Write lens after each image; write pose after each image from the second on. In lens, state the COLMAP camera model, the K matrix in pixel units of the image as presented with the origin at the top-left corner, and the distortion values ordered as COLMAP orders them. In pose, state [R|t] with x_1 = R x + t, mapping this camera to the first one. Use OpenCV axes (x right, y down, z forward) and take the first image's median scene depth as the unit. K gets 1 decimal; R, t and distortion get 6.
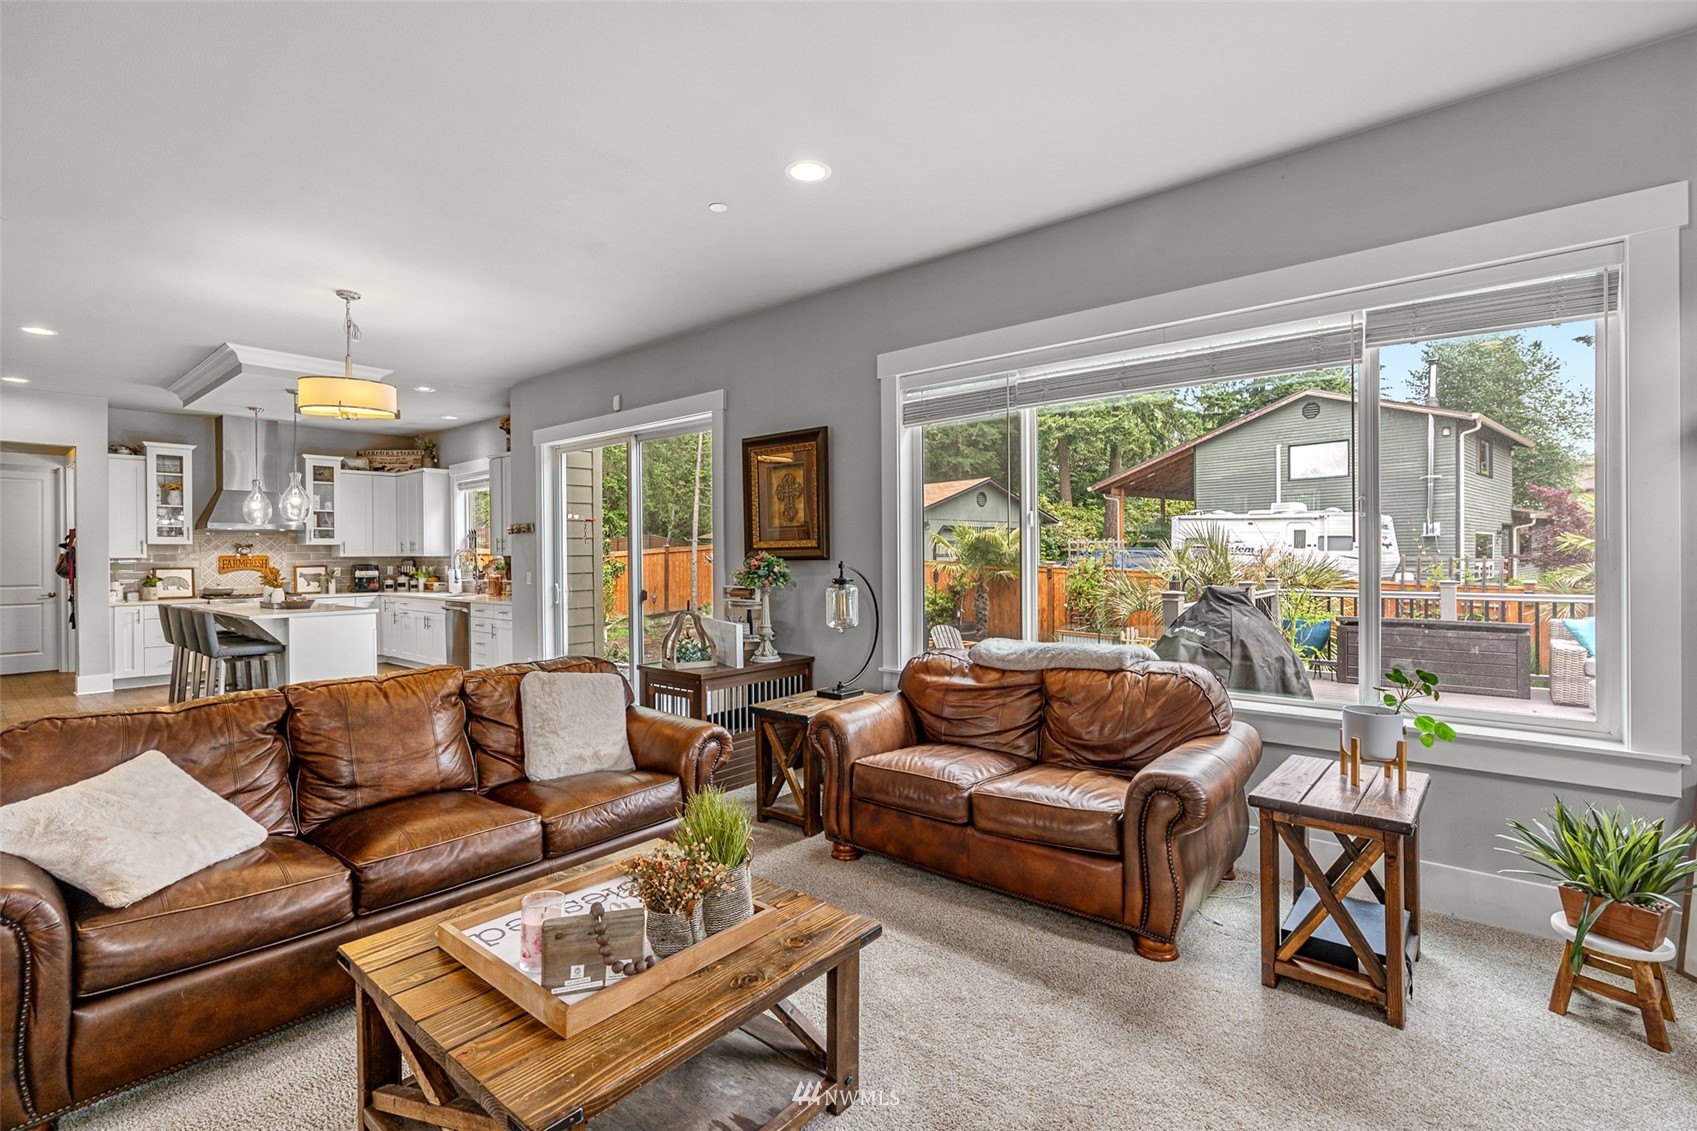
lens RADIAL K [[778.7, 0, 846.9], [0, 778.7, 557.6], [0, 0, 1]] dist [0.000403, 0.000191]
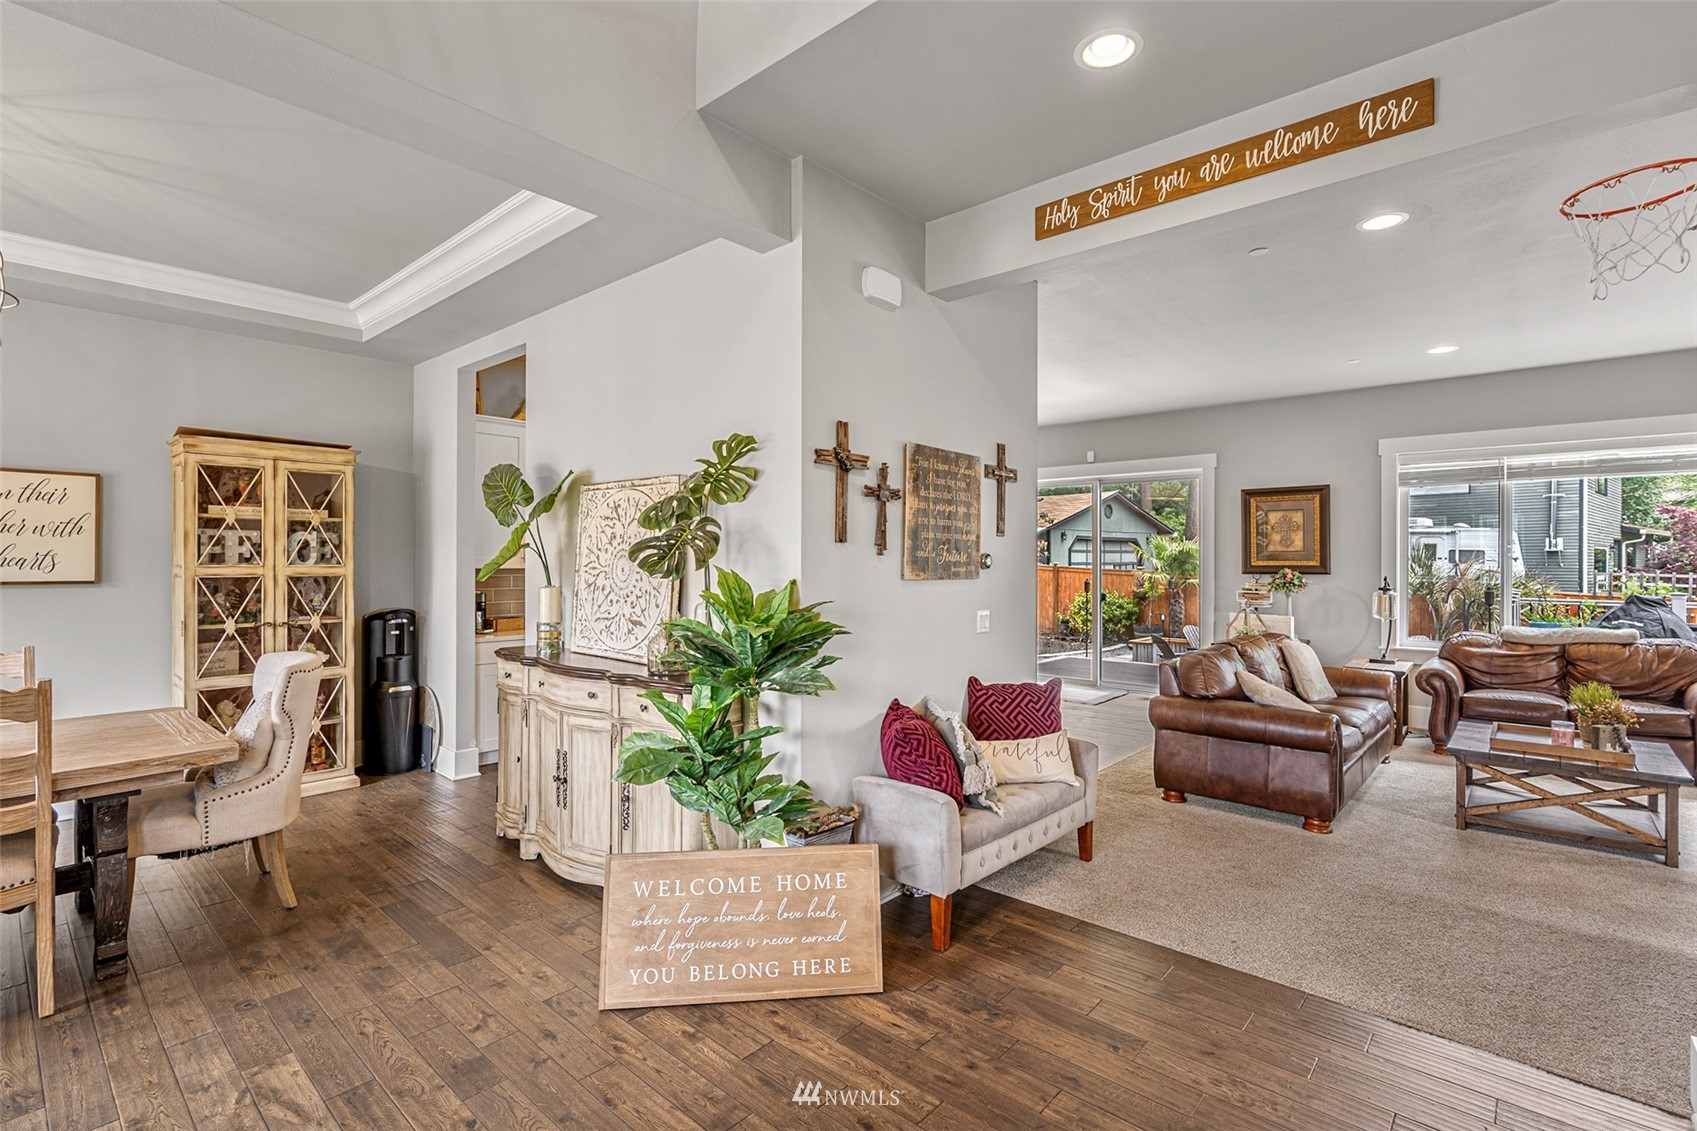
lens RADIAL K [[778.7, 0, 849.3], [0, 778.7, 565.1], [0, 0, 1]] dist [0.000403, 0.000191]
pose [[0.999297, 0.010586, -0.035961, -0.455131], [-0.010439, 0.999936, 0.004253, -0.005939], [0.036004, -0.003874, 0.999344, -0.268743]]
